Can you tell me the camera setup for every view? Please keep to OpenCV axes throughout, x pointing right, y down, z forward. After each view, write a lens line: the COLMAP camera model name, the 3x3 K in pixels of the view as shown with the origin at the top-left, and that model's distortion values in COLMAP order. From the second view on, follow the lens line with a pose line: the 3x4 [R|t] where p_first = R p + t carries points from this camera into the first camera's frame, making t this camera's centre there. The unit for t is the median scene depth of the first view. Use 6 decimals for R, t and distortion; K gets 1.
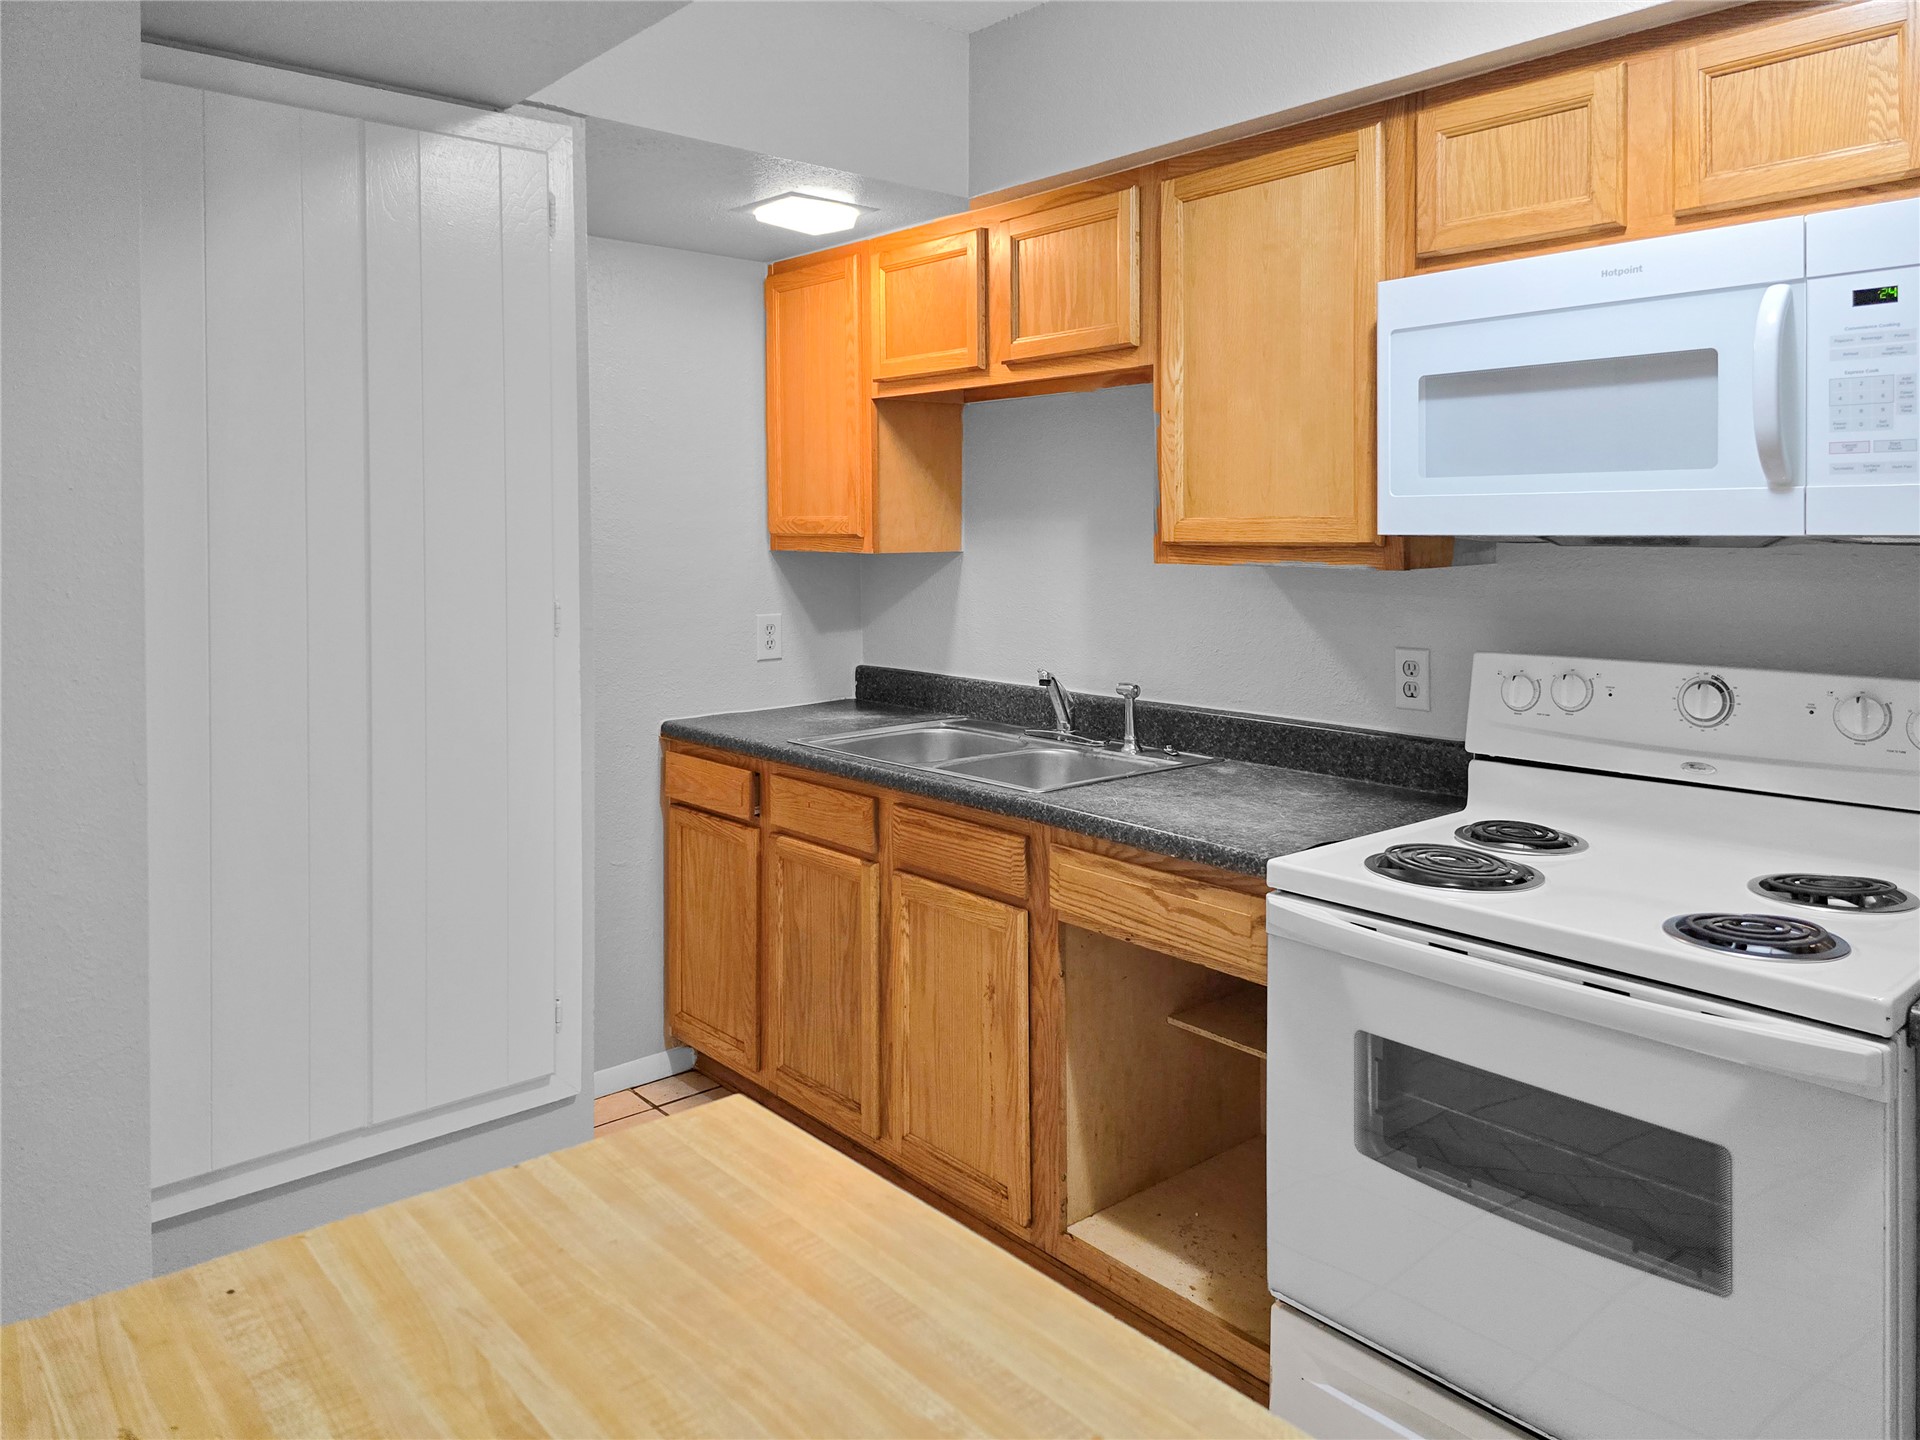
lens RADIAL K [[1310.8, 0, 960.0], [0, 1310.8, 720.0], [0, 0, 1]] dist [0.001099, 0.000136]
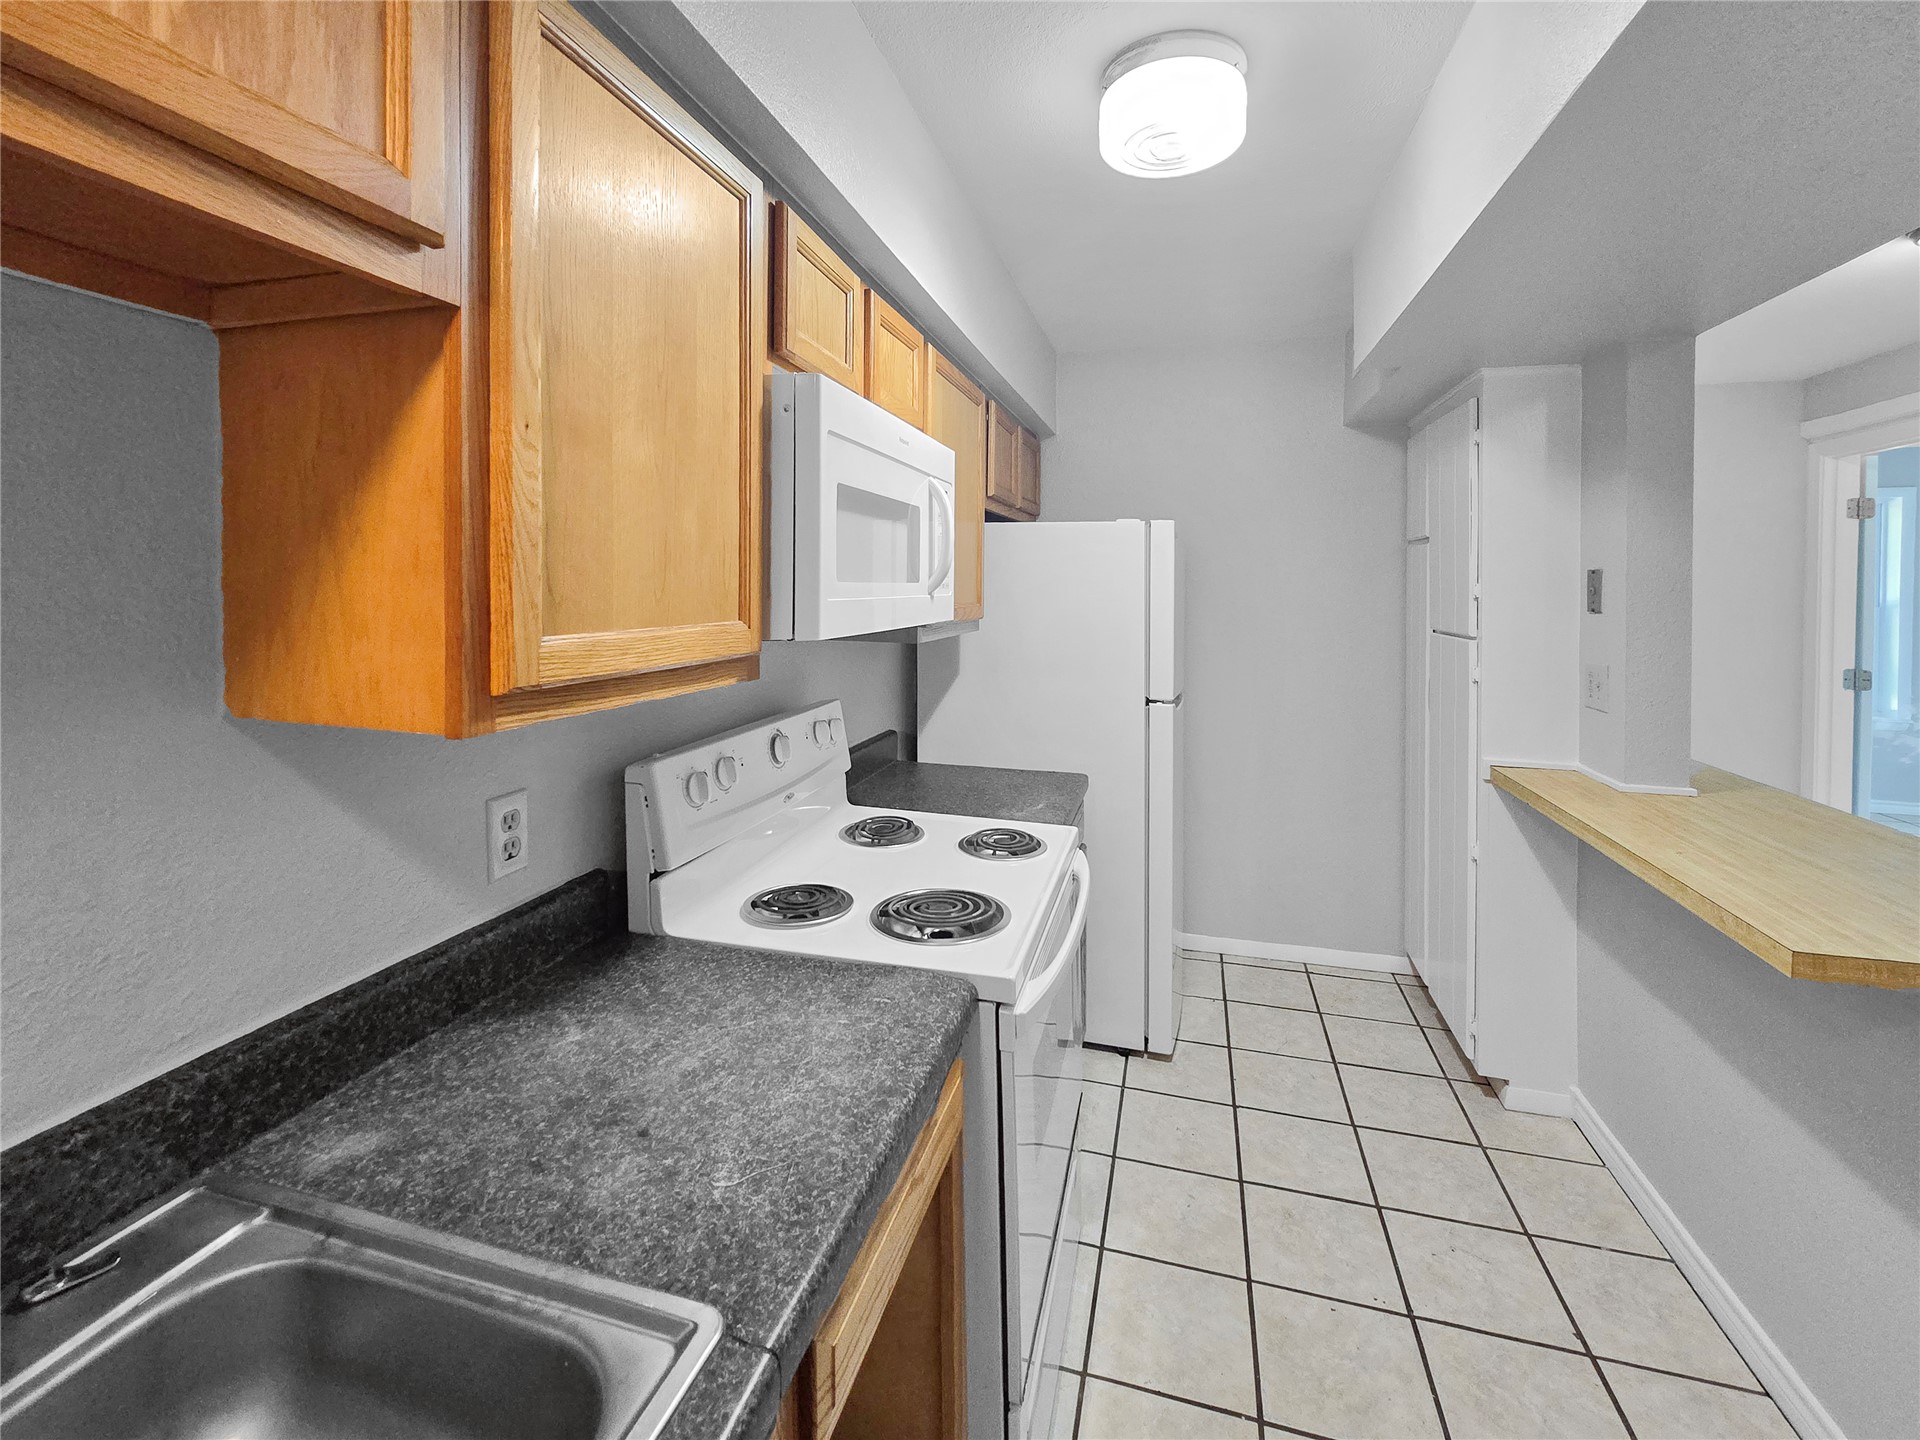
lens RADIAL K [[803.7, 0, 960.0], [0, 803.7, 720.0], [0, 0, 1]] dist [0.001896, 0.000496]
pose [[-0.547491, -0.114087, 0.828998, -0.192281], [0.139831, 0.964261, 0.225049, -0.170371], [-0.825046, 0.239132, -0.511972, 1.032955]]
